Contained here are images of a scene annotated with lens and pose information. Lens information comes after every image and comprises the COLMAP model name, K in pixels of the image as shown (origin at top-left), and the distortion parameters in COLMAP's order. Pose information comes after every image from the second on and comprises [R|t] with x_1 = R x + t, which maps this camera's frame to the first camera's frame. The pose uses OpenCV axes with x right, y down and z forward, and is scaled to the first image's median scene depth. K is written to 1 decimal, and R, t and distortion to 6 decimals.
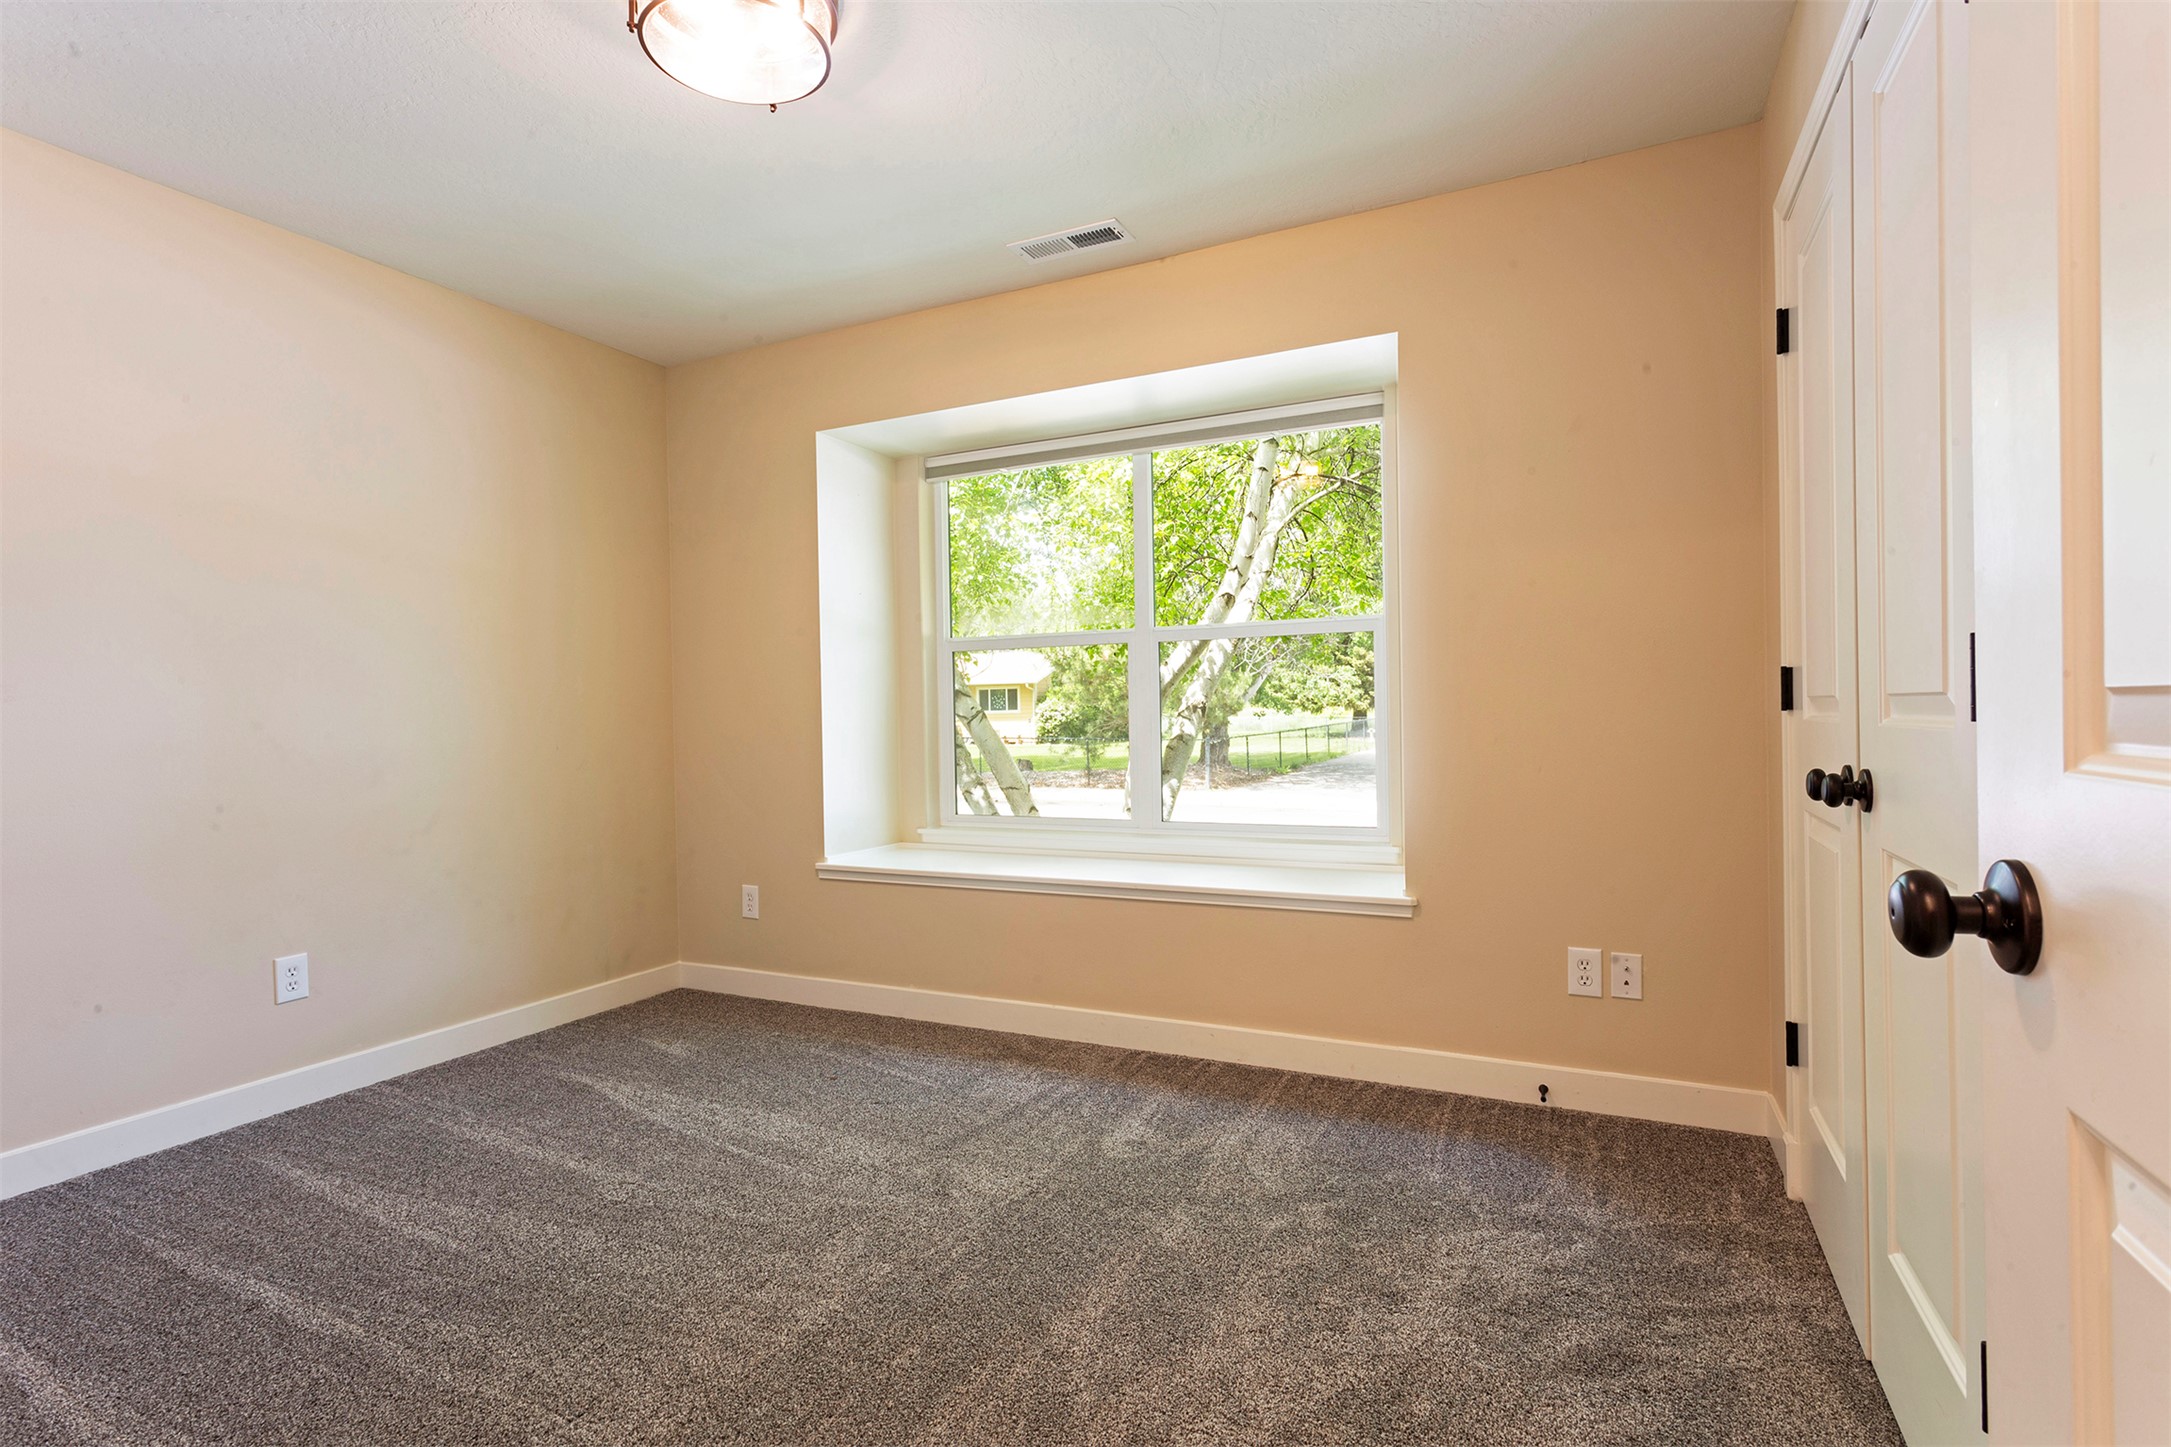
lens RADIAL K [[1045.3, 0, 1077.5], [0, 1045.3, 729.3], [0, 0, 1]] dist [0.002994, 0.000120]
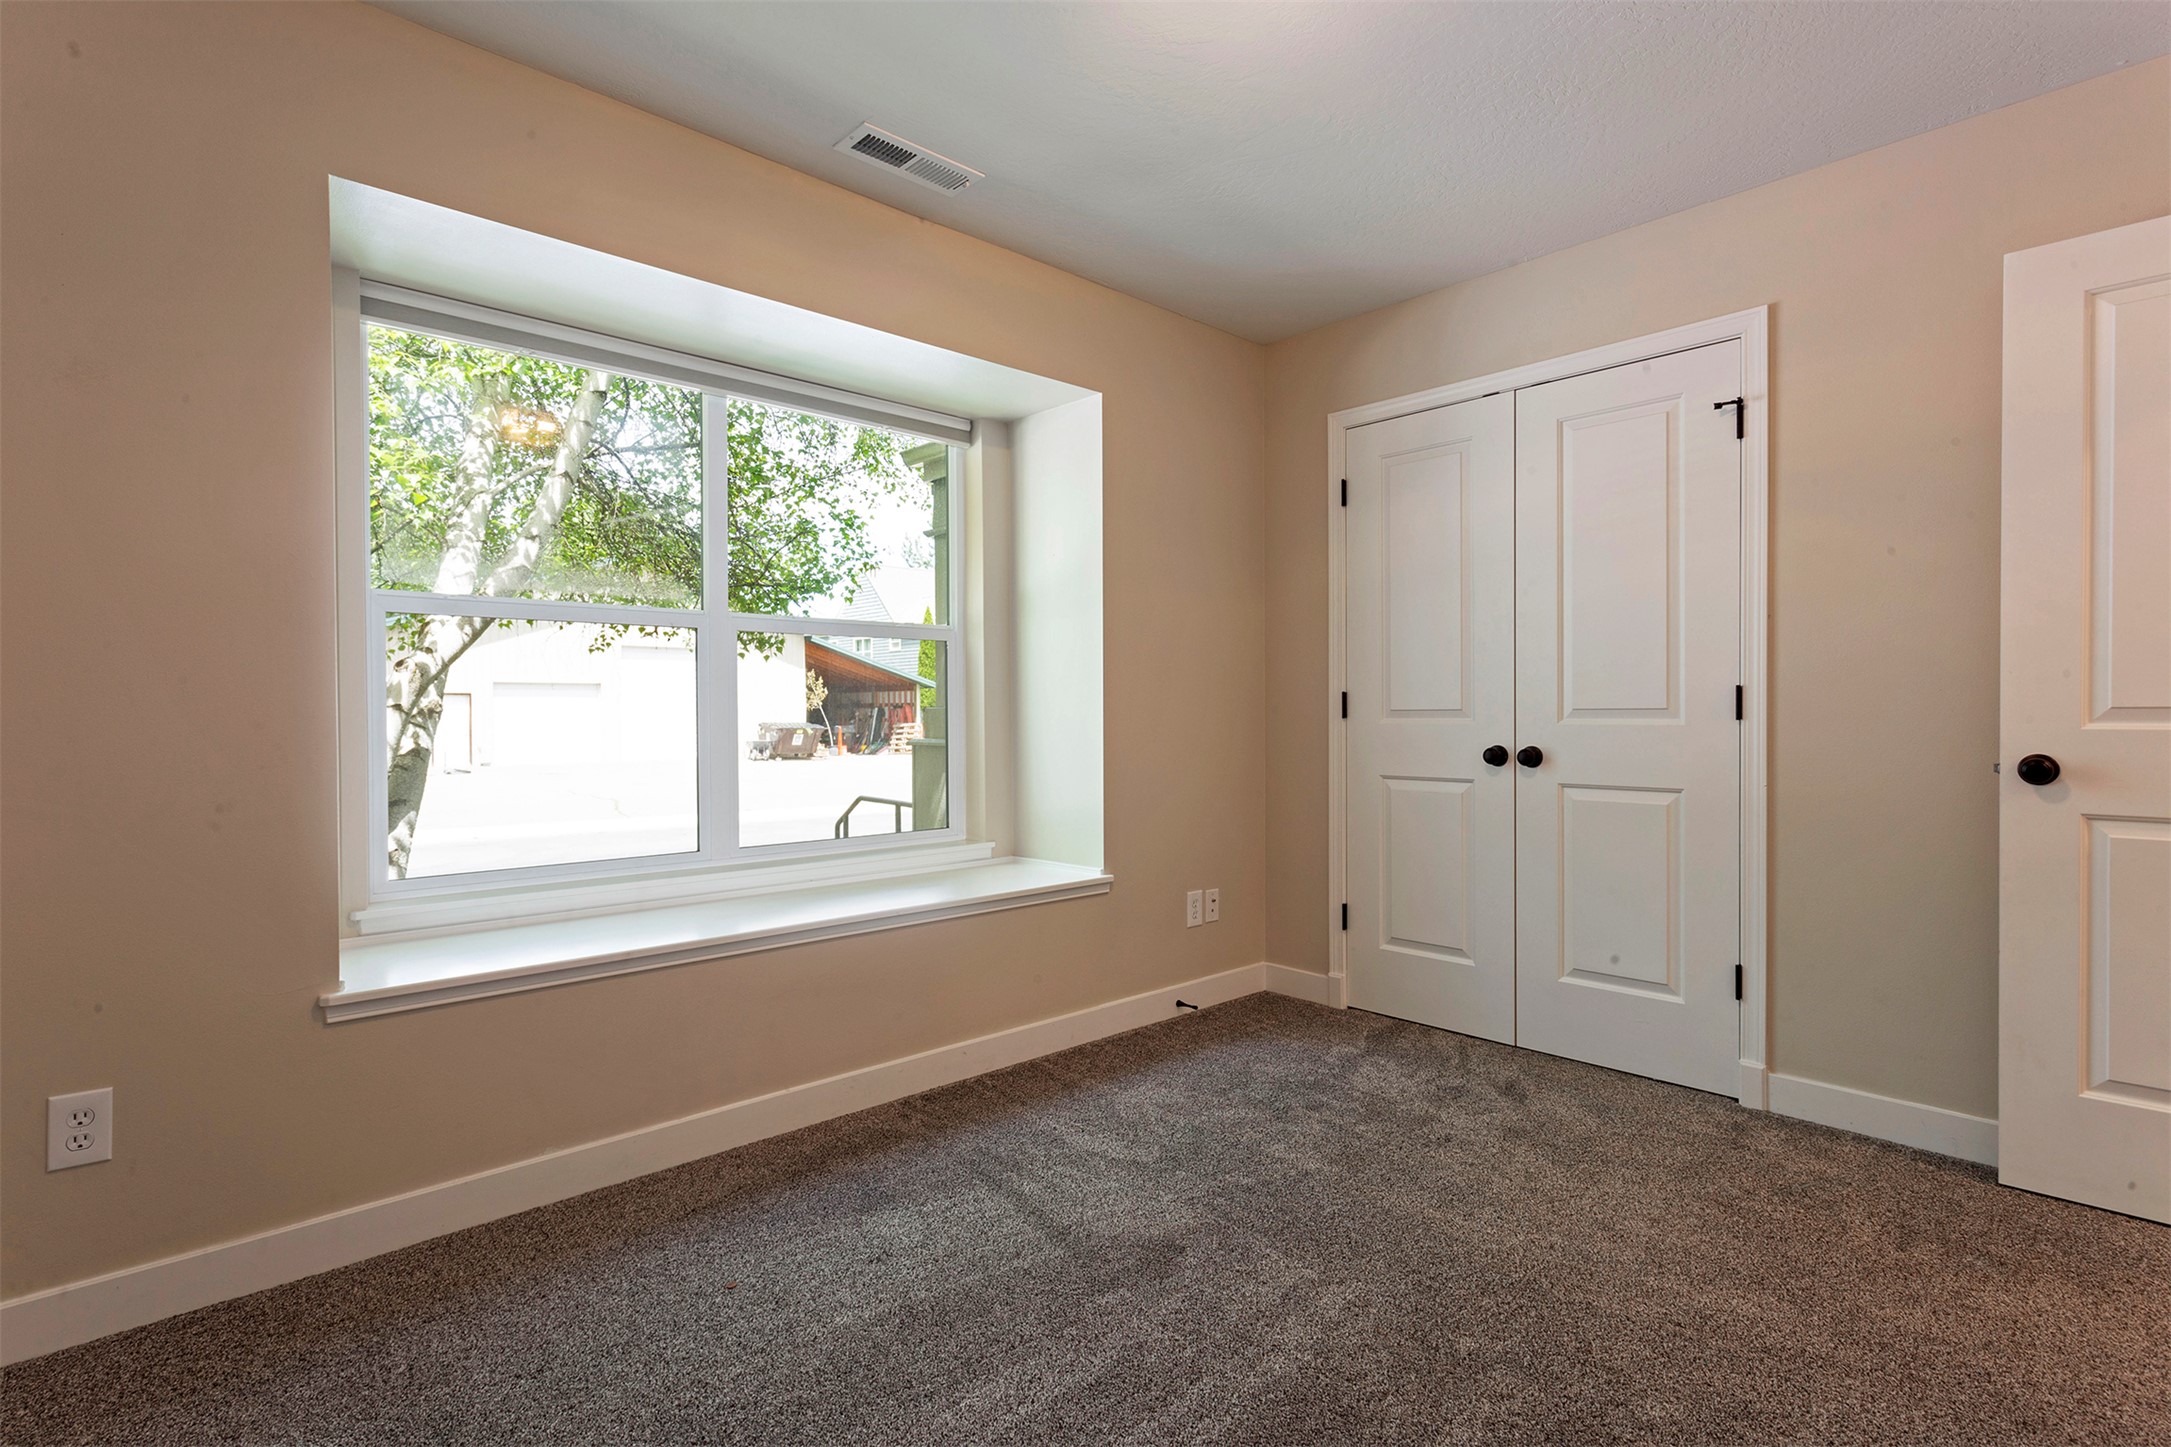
lens RADIAL K [[1041.3, 0, 1096.6], [0, 1041.3, 733.3], [0, 0, 1]] dist [0.009771, 0.000183]
pose [[0.358571, -0.000498, 0.933502, -0.792044], [0.014155, 0.999888, -0.004904, 0.006809], [-0.933395, 0.014973, 0.358538, 0.595796]]
